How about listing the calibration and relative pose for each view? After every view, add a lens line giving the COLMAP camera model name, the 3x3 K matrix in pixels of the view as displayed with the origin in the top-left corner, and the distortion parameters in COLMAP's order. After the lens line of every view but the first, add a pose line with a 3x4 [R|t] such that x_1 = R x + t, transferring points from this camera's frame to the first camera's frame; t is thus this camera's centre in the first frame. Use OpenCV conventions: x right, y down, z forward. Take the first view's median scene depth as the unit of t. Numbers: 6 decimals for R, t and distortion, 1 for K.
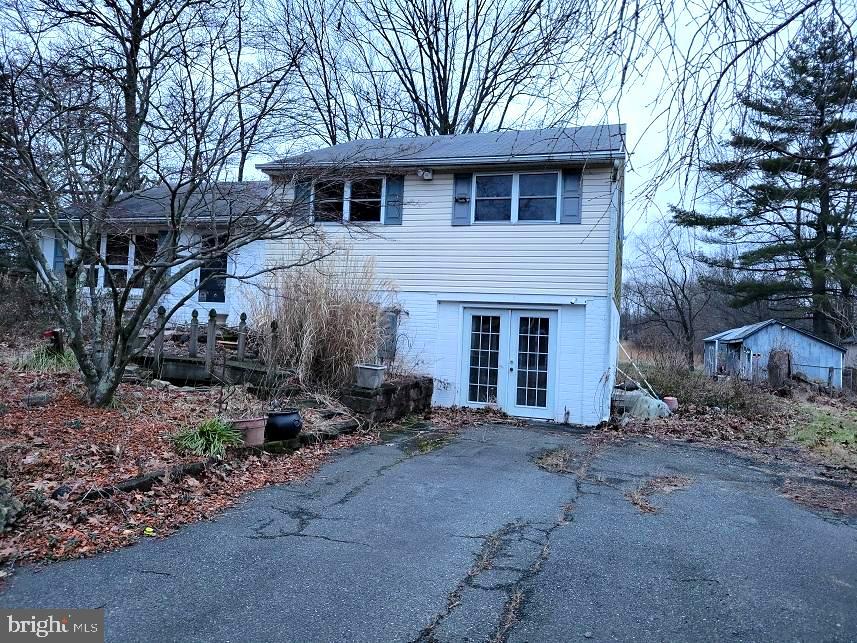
lens RADIAL K [[645.3, 0, 502.0], [0, 645.3, 320.0], [0, 0, 1]] dist [0.008022, -0.001119]
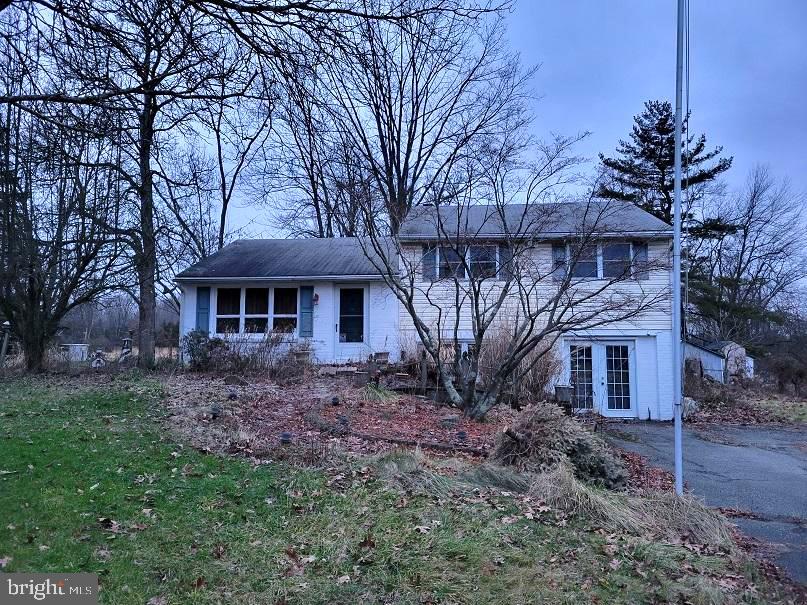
lens RADIAL K [[607.6, 0, 472.7], [0, 607.6, 301.1], [0, 0, 1]] dist [0.008022, -0.001119]
pose [[0.968206, -0.025275, 0.248875, -0.515684], [0.040057, 0.997710, -0.054508, -0.036527], [-0.246927, 0.062744, 0.967001, -0.190292]]
